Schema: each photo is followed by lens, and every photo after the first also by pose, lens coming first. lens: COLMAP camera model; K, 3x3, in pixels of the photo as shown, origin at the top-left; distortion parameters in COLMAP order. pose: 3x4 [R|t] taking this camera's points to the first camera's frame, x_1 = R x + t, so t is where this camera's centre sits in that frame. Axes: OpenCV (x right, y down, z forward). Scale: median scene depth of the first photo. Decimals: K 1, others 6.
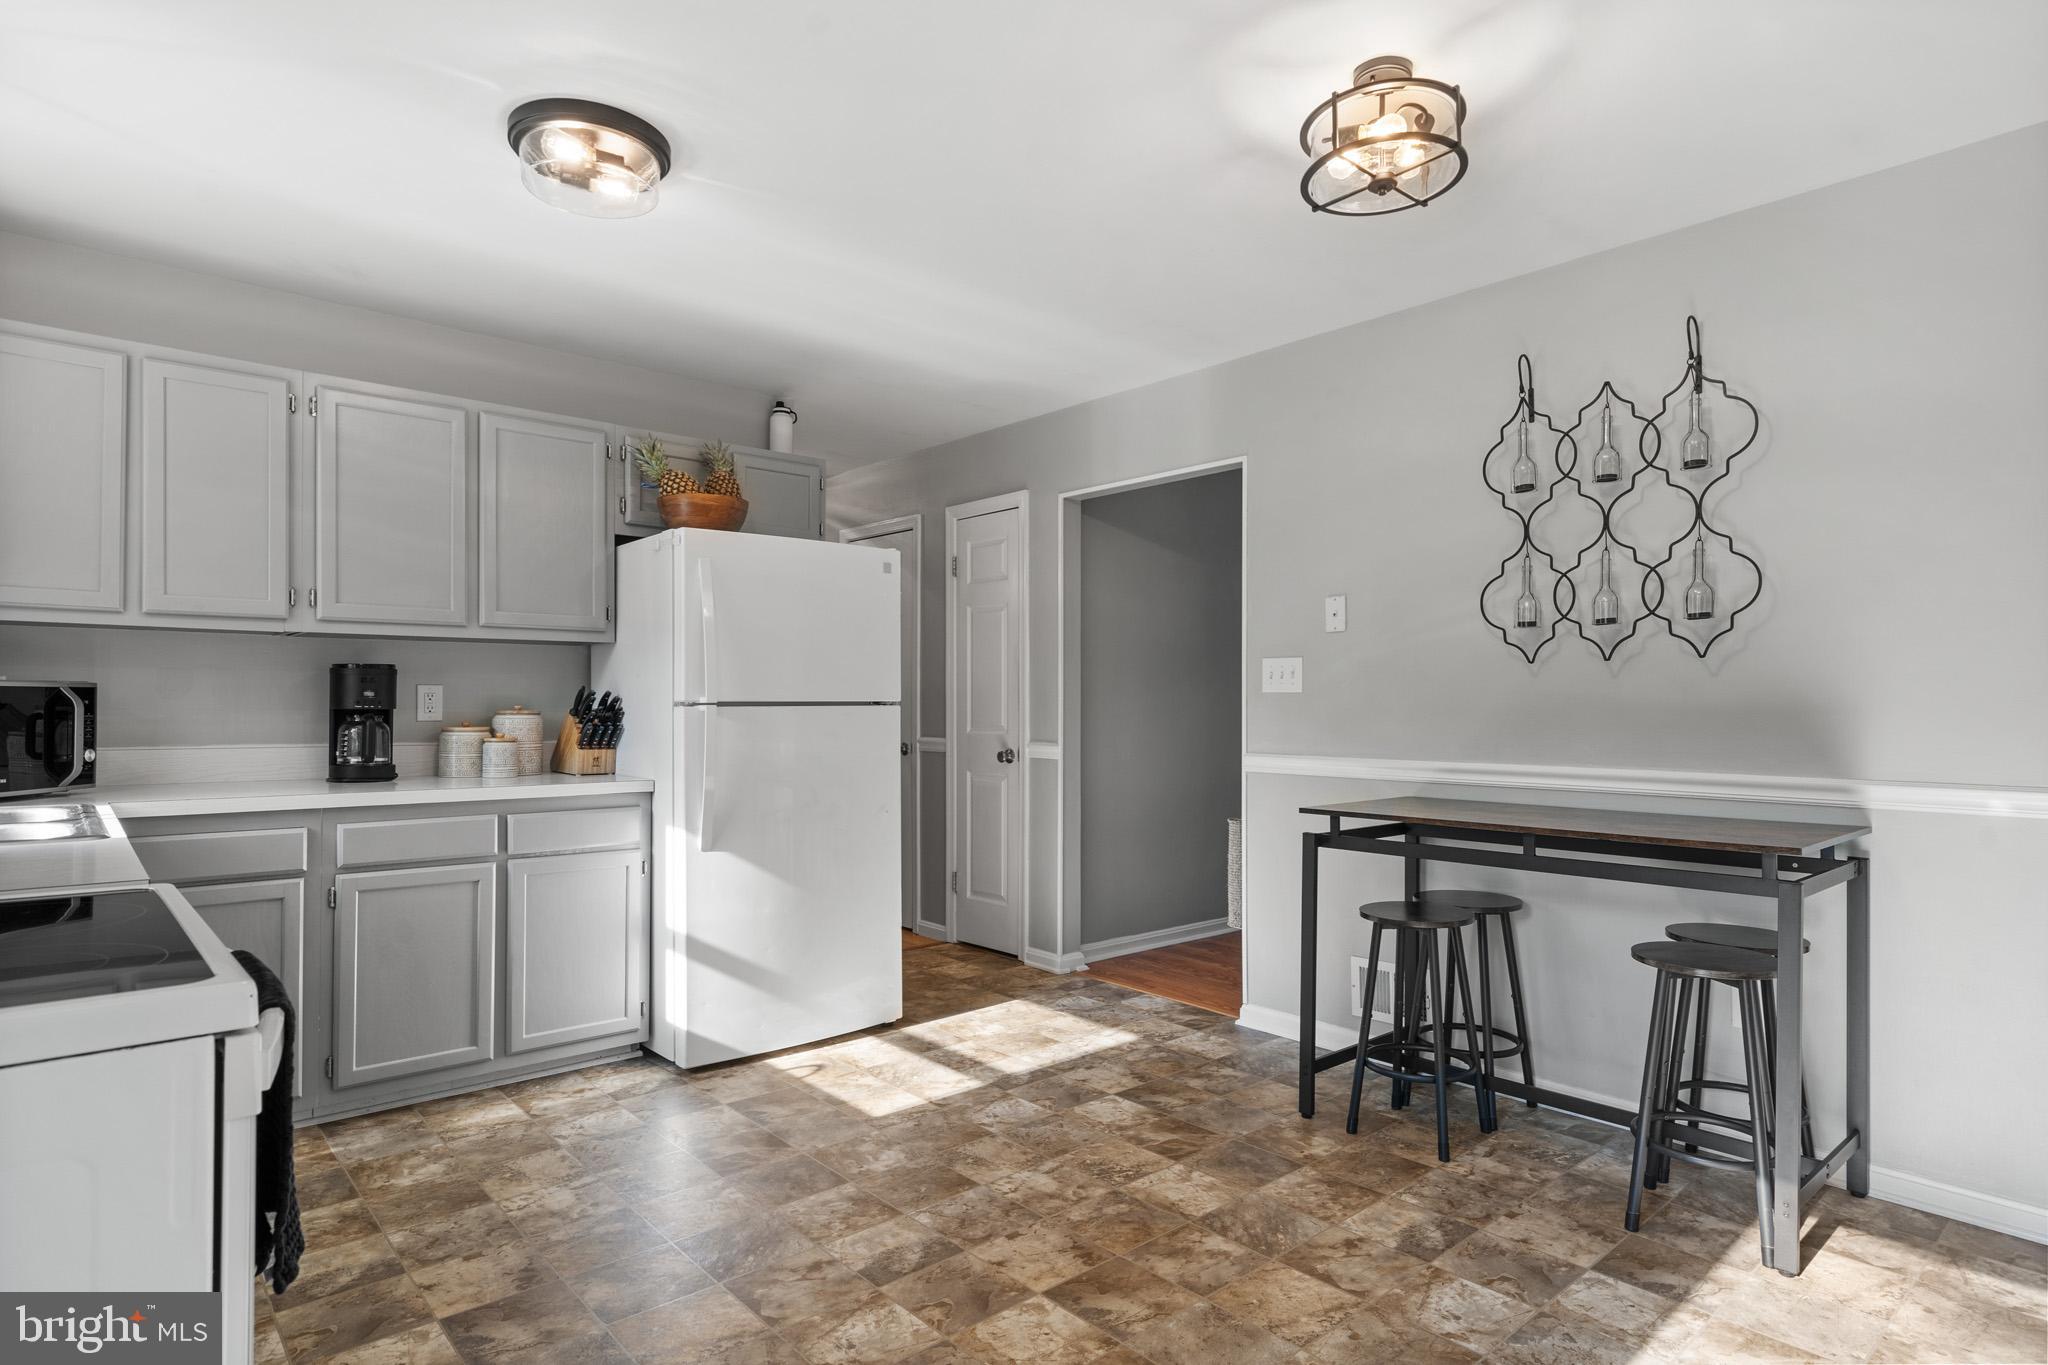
lens RADIAL K [[1118.9, 0, 1024.0], [0, 1118.9, 682.5], [0, 0, 1]] dist [-0.001604, 0.000477]
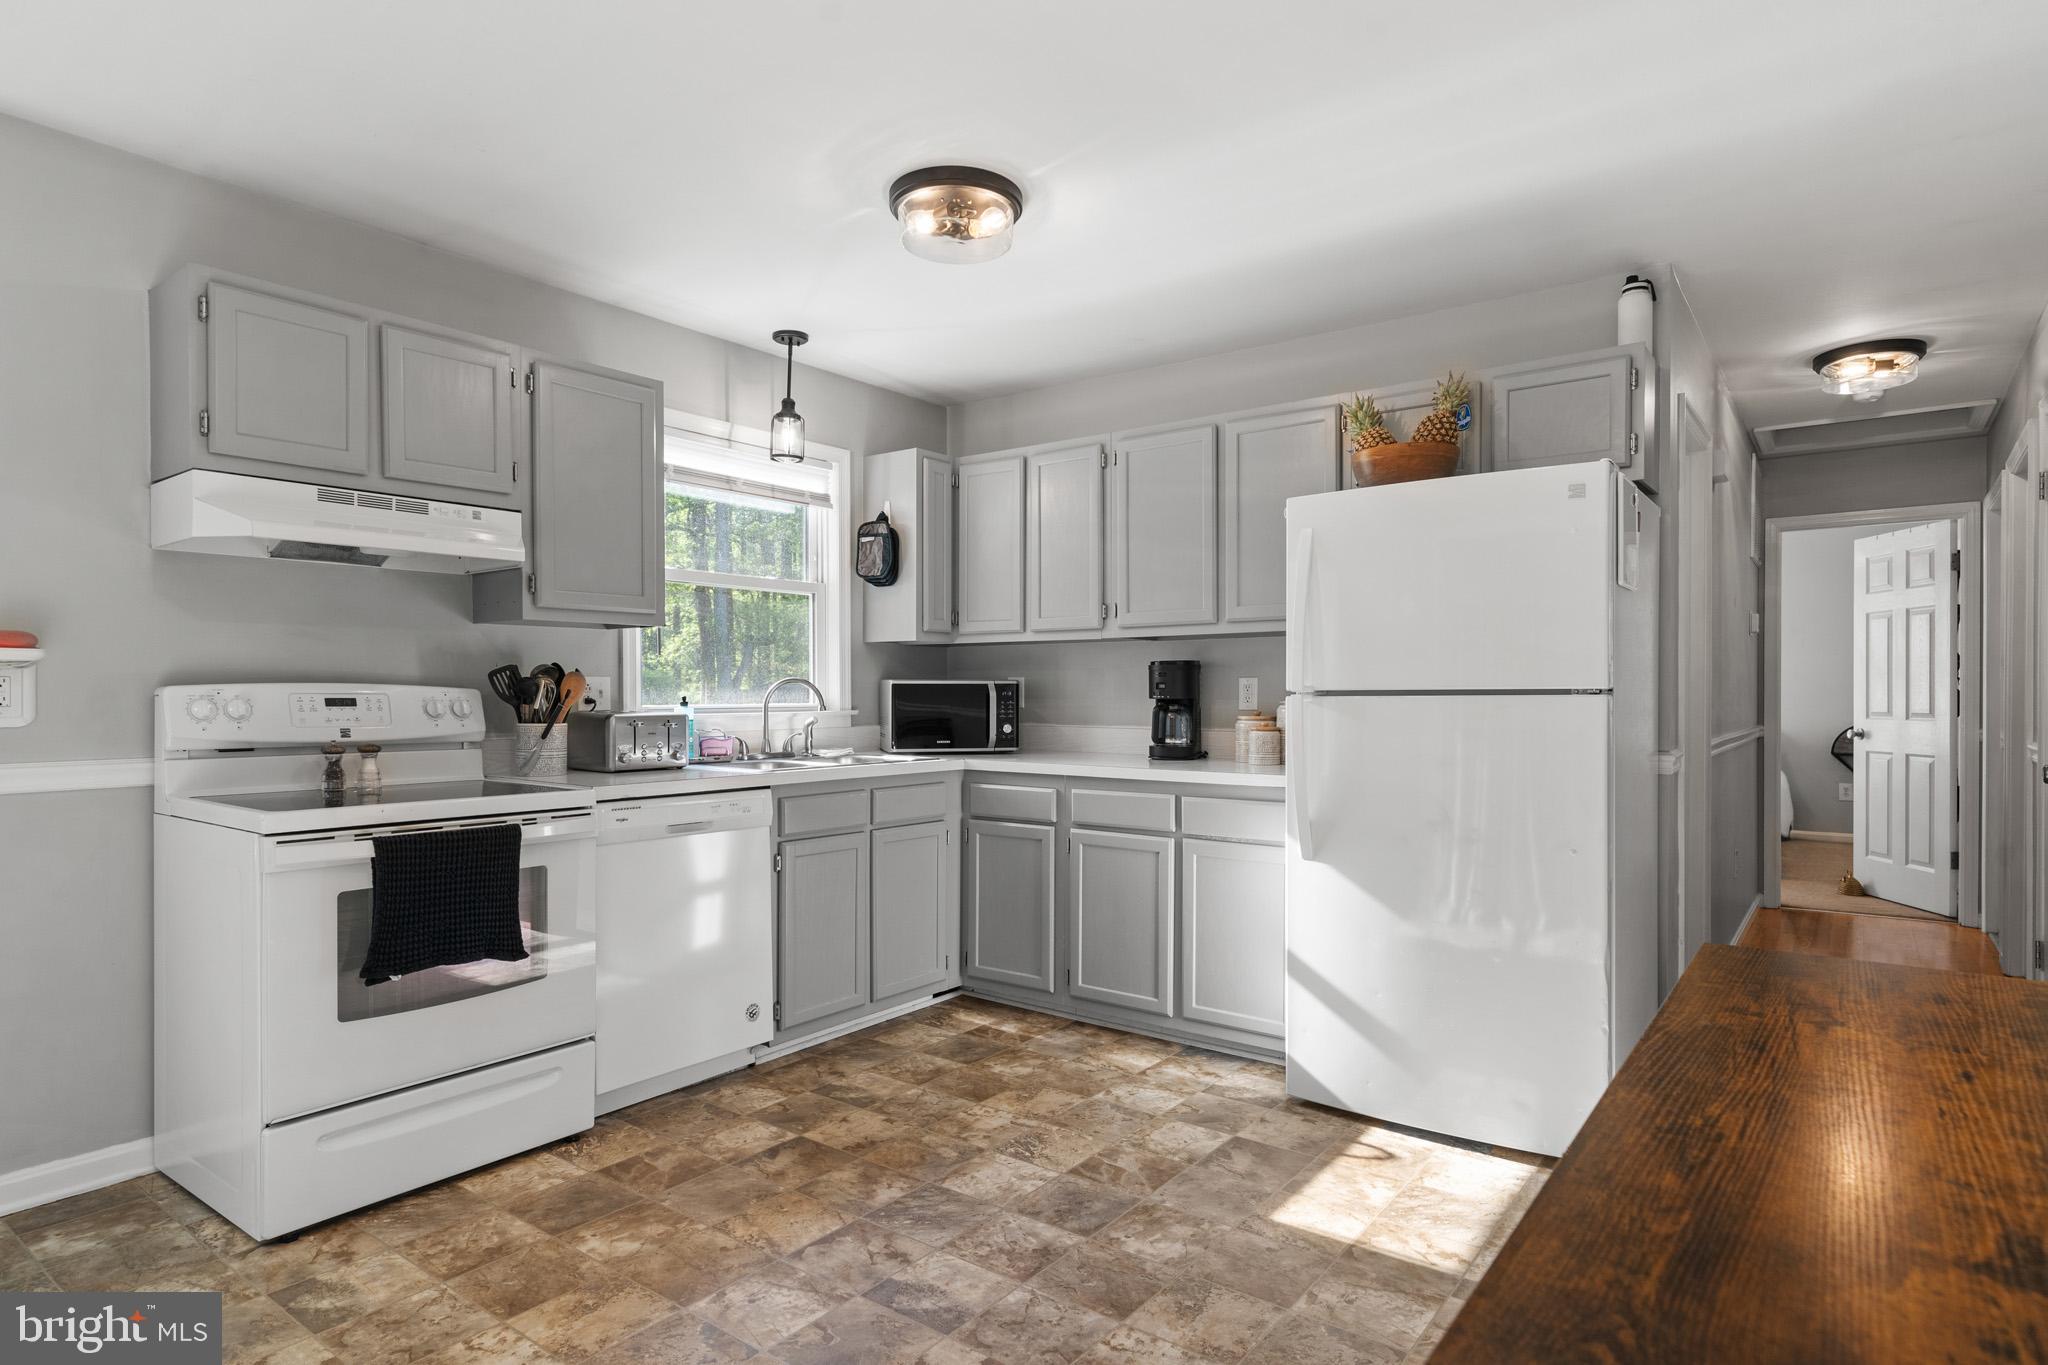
lens RADIAL K [[1098.9, 0, 1021.7], [0, 1098.9, 703.6], [0, 0, 1]] dist [-0.002839, -0.000016]
pose [[0.196233, 0.004832, -0.980545, 0.558388], [0.017162, 0.999818, 0.008361, 0.017428], [0.980407, -0.018469, 0.196115, 0.653507]]
